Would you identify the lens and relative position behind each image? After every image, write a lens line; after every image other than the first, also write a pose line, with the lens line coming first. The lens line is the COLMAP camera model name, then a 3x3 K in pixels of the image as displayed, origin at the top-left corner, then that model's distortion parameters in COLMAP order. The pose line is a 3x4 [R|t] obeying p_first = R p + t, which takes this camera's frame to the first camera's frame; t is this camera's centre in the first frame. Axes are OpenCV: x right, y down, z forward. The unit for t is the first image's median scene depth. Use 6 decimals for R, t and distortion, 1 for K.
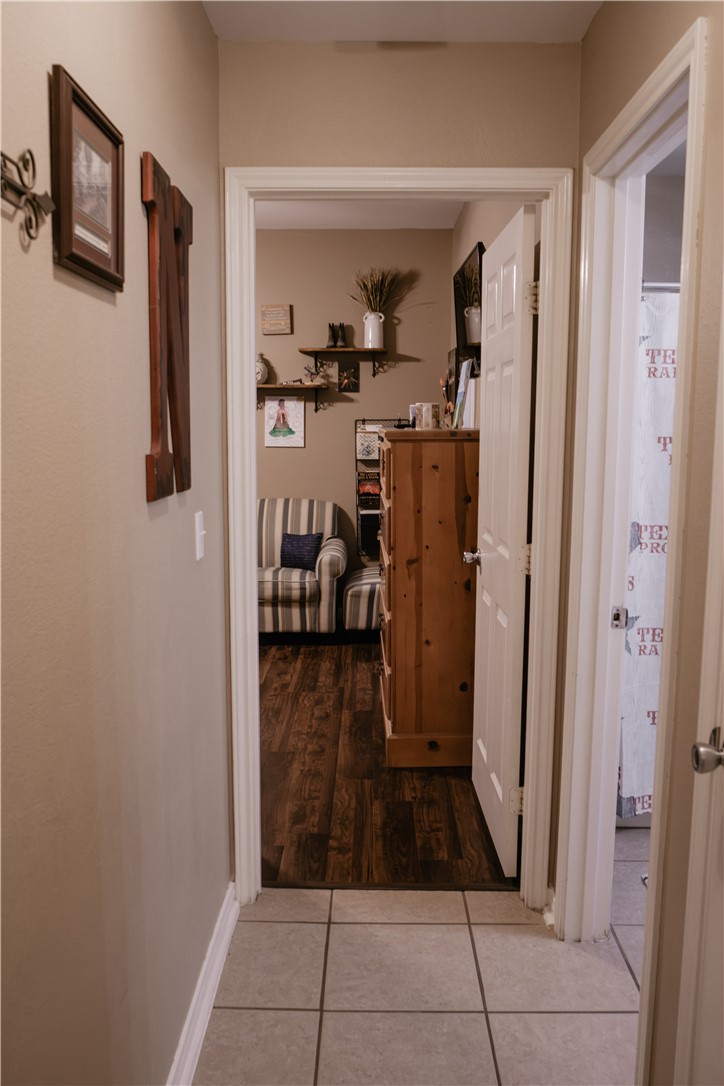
lens RADIAL K [[865.3, 0, 366.7], [0, 865.3, 541.7], [0, 0, 1]] dist [-0.060456, 0.034357]
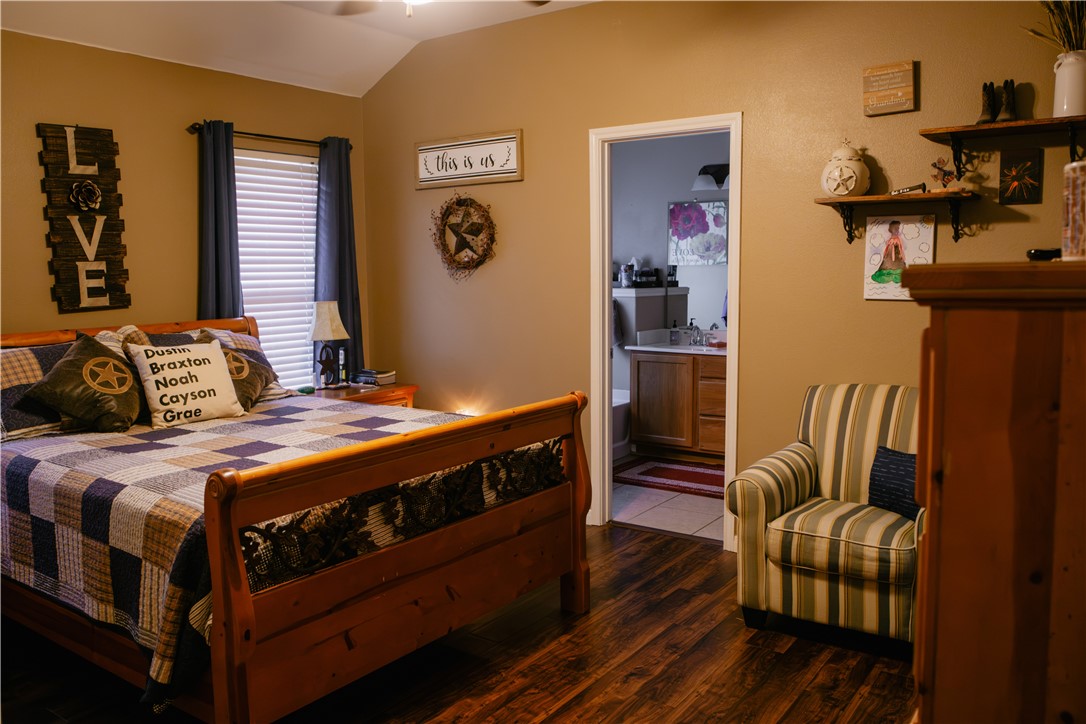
lens RADIAL K [[865.3, 0, 533.6], [0, 865.3, 367.8], [0, 0, 1]] dist [-0.060456, 0.034357]
pose [[0.818702, 0.052587, -0.571806, 0.042638], [-0.064797, 0.997898, -0.001002, -0.047046], [0.570551, 0.037871, 0.820389, 0.379554]]
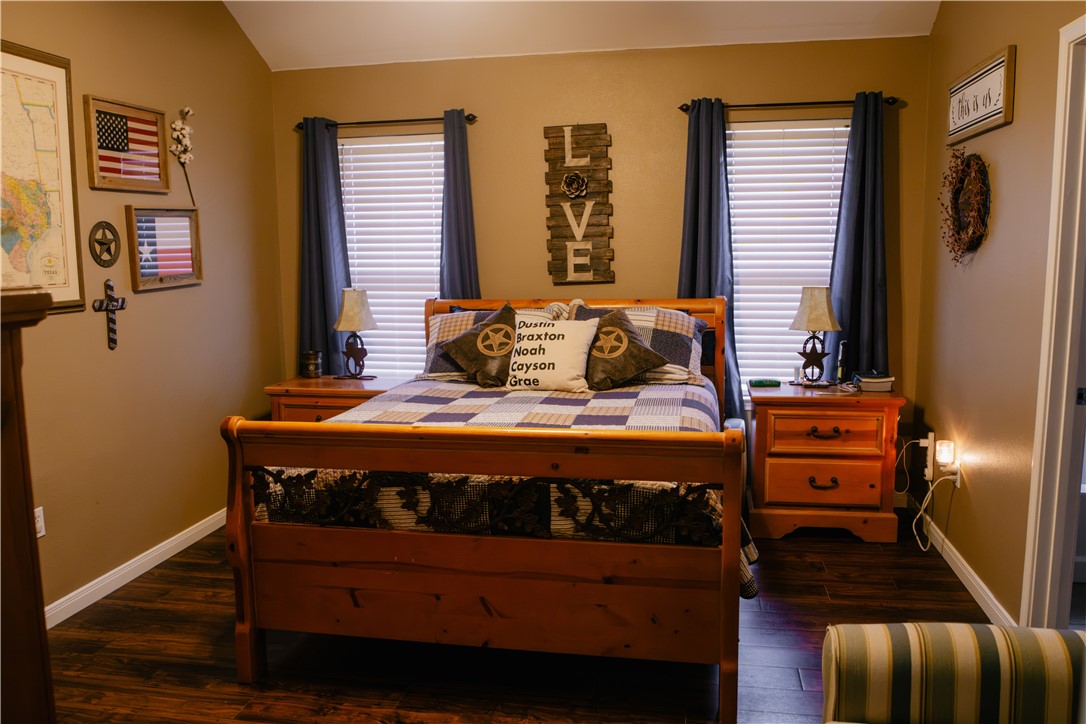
lens RADIAL K [[865.3, 0, 547.7], [0, 865.3, 361.9], [0, 0, 1]] dist [-0.060456, 0.034357]
pose [[-0.169281, 0.129004, -0.977089, 0.154811], [-0.124558, 0.980647, 0.151053, -0.117331], [0.977665, 0.147275, -0.149936, 0.840111]]
